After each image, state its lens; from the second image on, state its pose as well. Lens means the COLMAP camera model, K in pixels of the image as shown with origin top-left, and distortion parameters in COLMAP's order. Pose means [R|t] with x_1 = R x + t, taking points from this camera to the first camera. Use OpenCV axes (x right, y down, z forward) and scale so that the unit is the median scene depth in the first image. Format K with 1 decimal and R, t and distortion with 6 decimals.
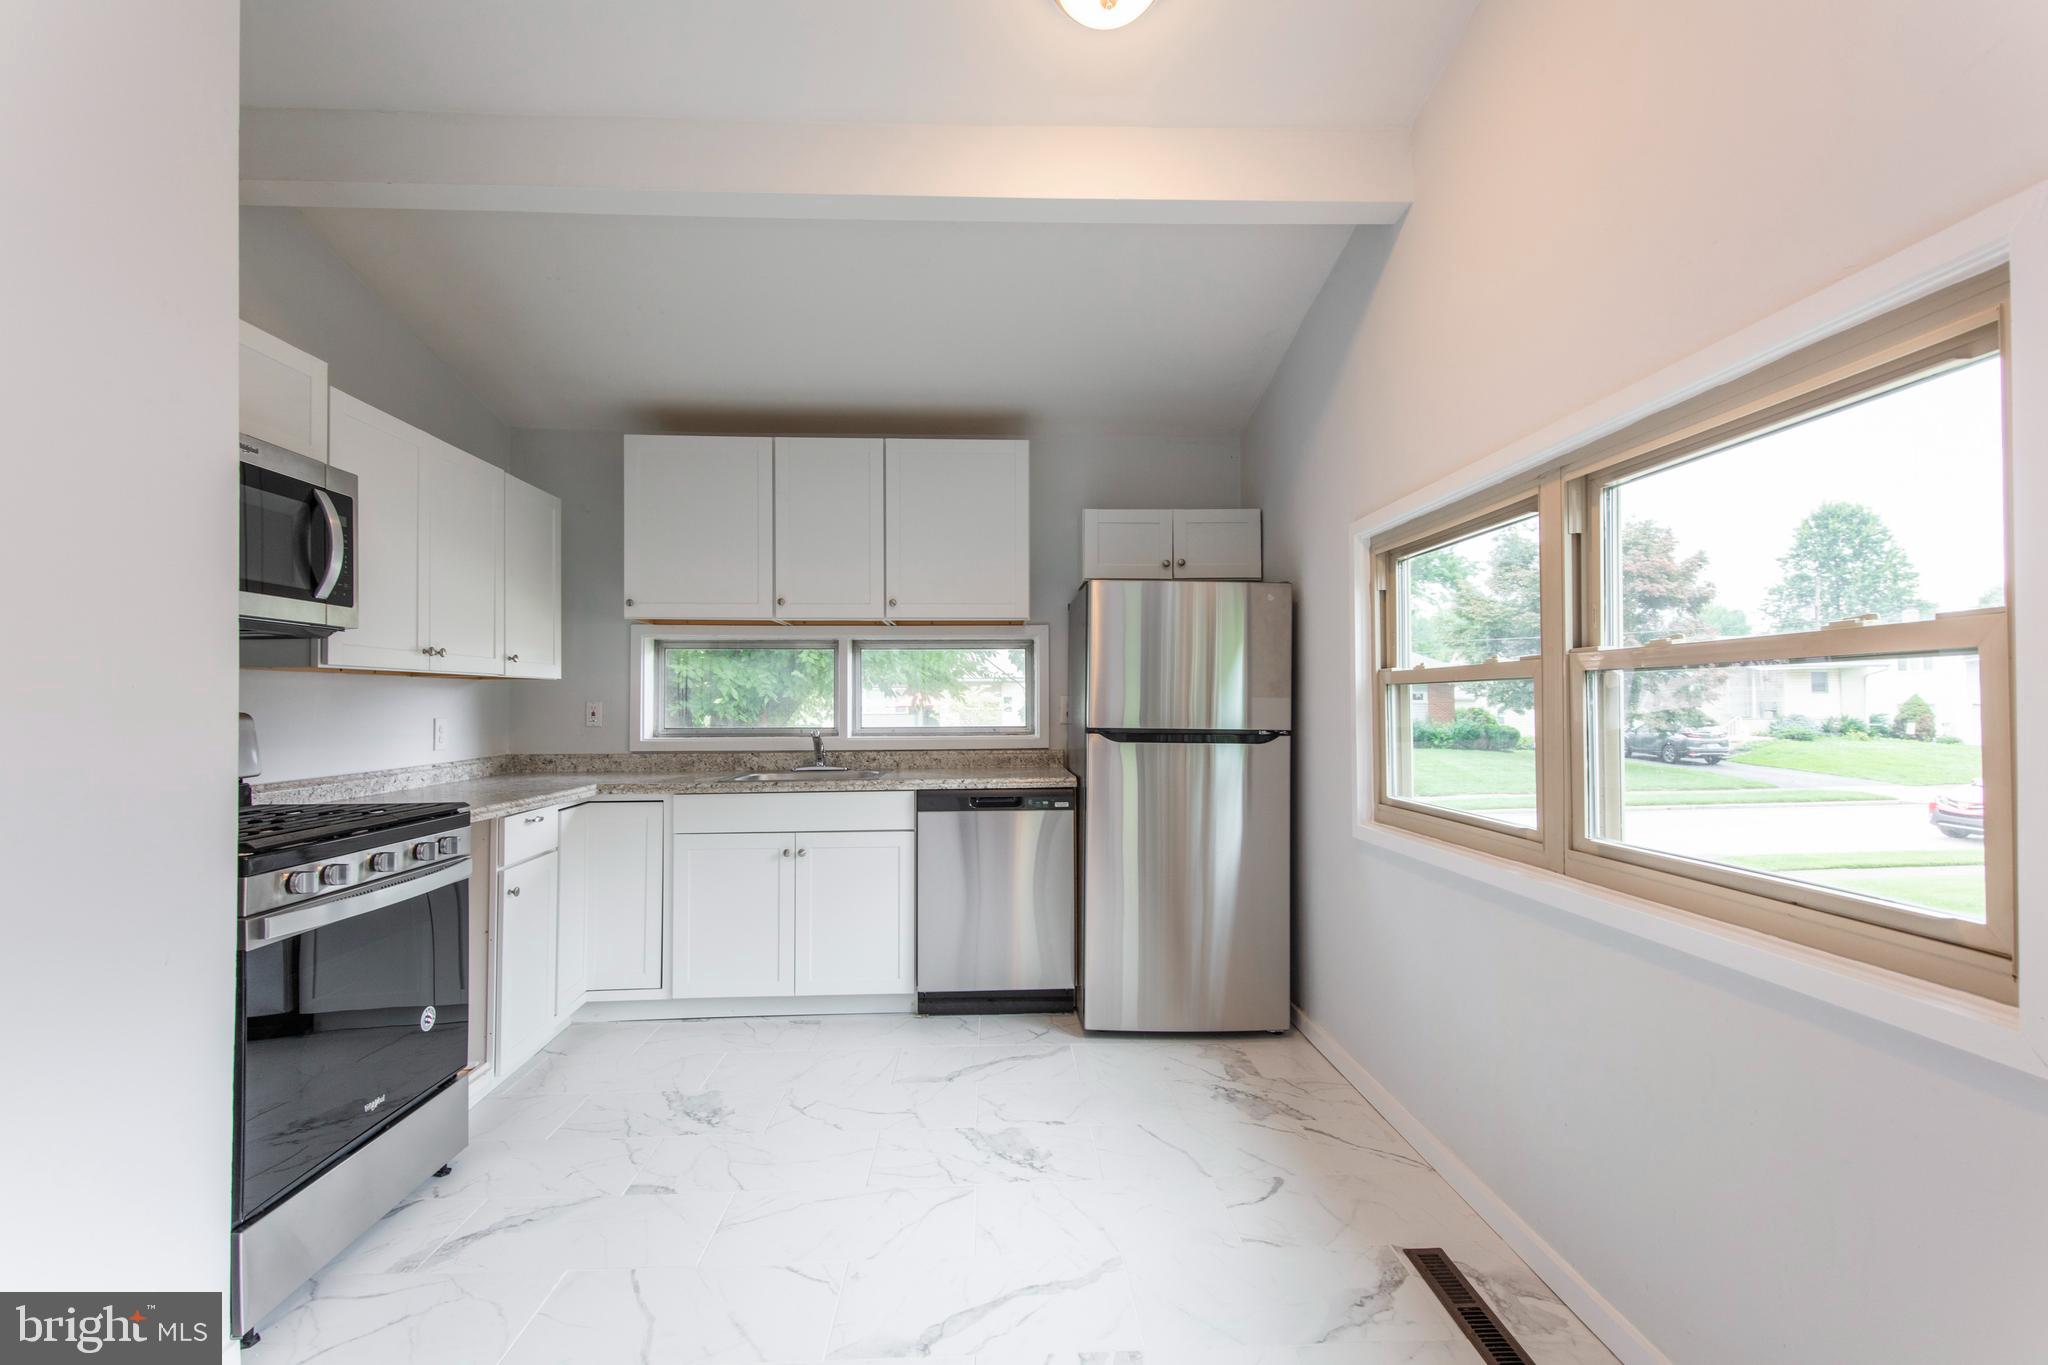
lens RADIAL K [[921.0, 0, 1026.5], [0, 921.0, 686.1], [0, 0, 1]] dist [0.024960, -0.012747]
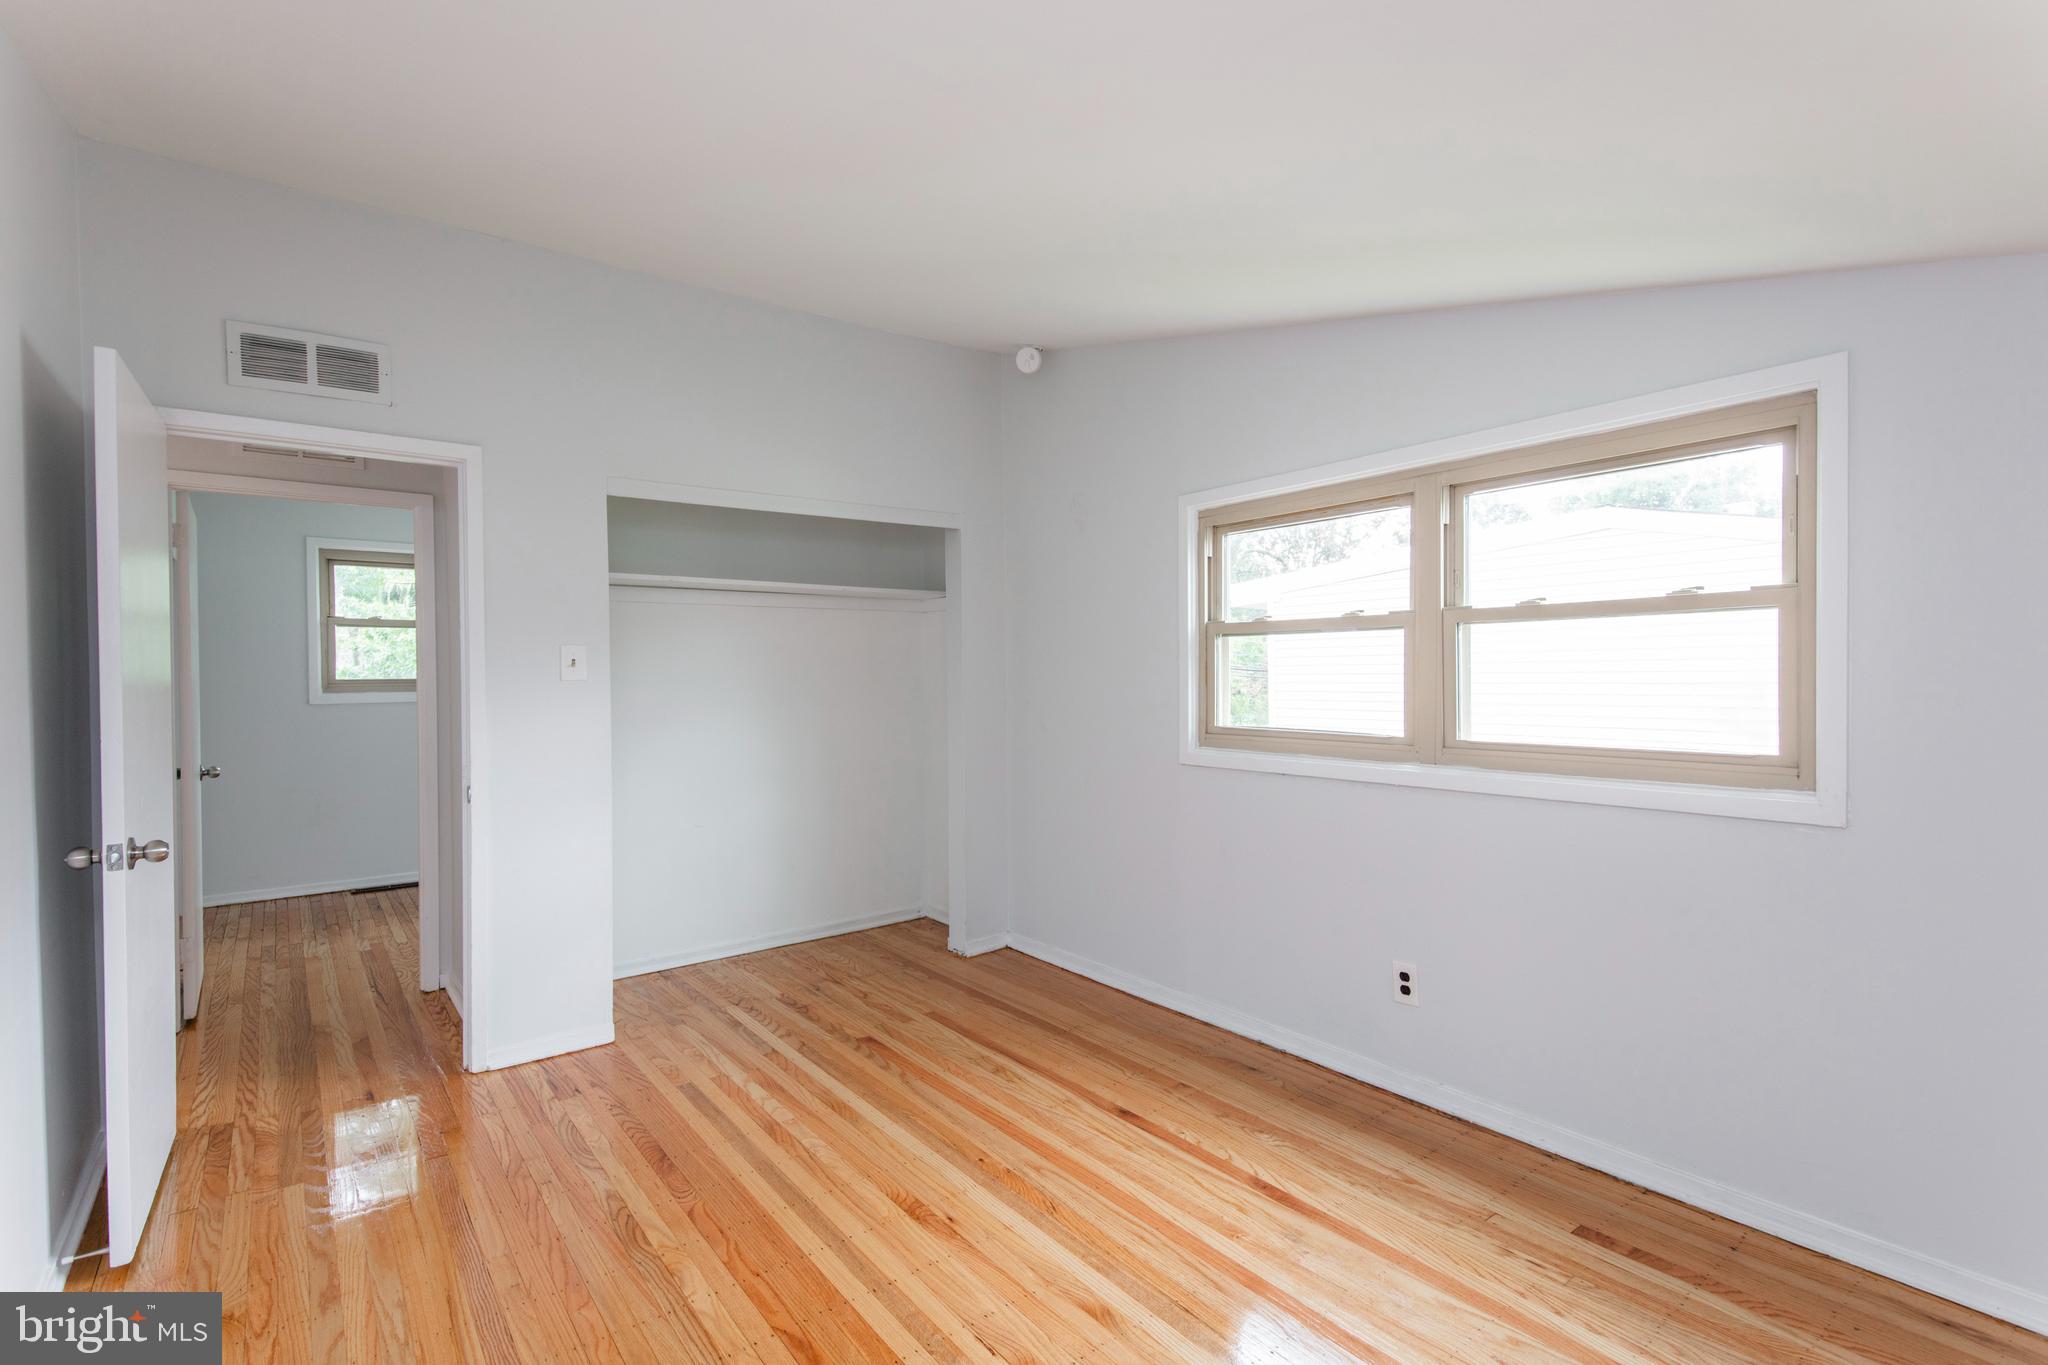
lens RADIAL K [[966.6, 0, 1028.2], [0, 966.6, 685.0], [0, 0, 1]] dist [0.041964, -0.008886]
pose [[0.813161, -0.000627, 0.582039, -0.725048], [-0.014923, 0.999648, 0.021926, 0.053254], [-0.581848, -0.026515, 0.812865, 0.149380]]
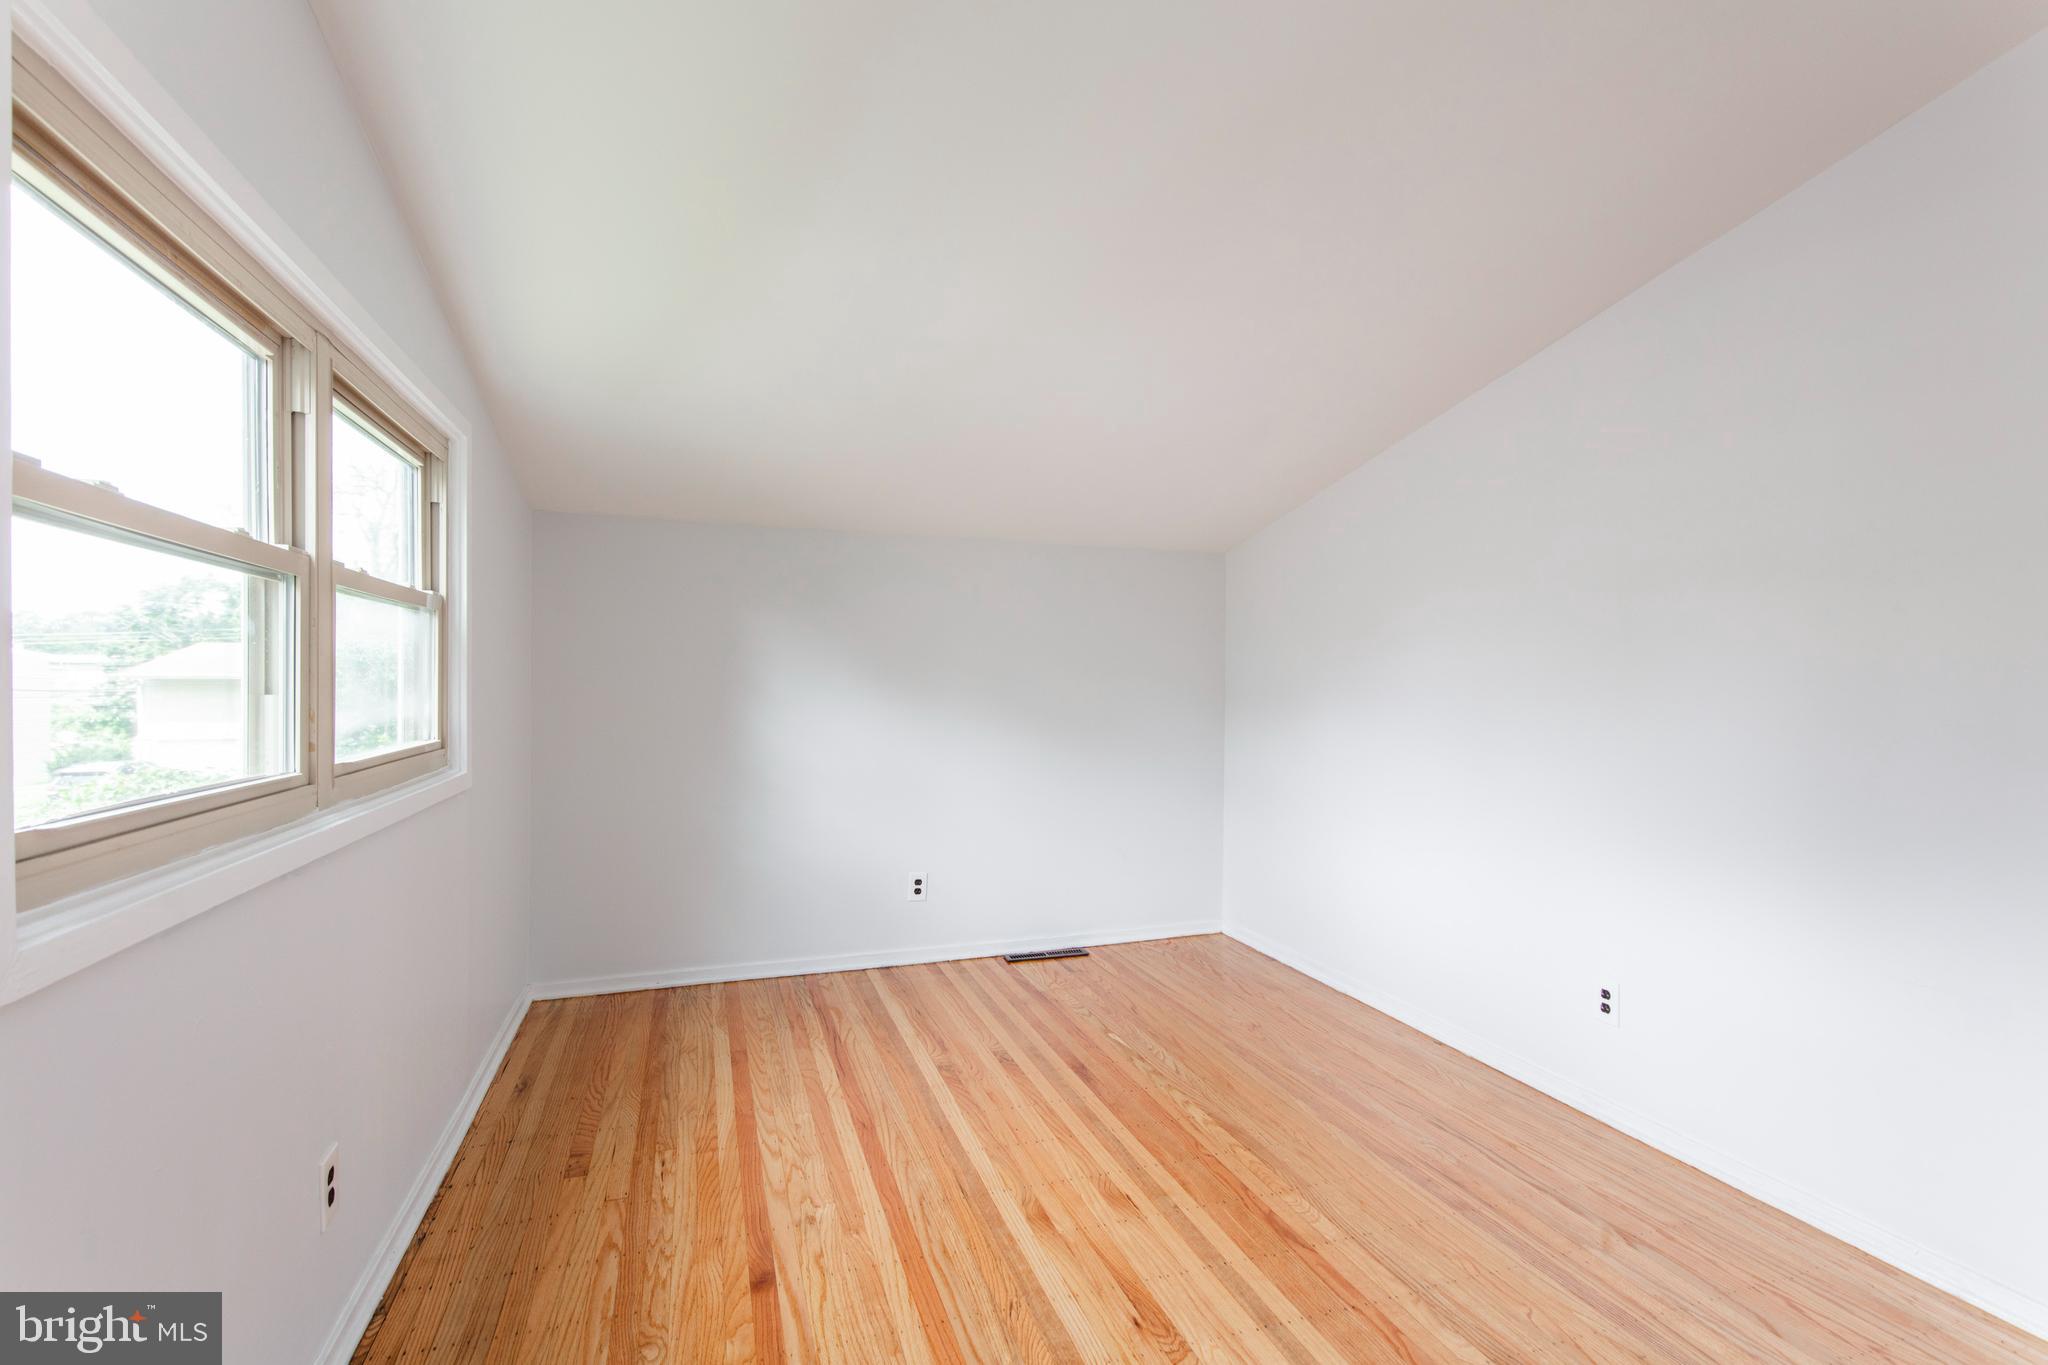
lens RADIAL K [[966.6, 0, 1036.6], [0, 966.6, 672.4], [0, 0, 1]] dist [0.041964, -0.008886]
pose [[-0.953864, 0.005819, -0.300182, 0.200716], [0.014205, 0.999567, -0.025762, 0.099277], [0.299902, -0.028837, -0.953534, 1.934492]]
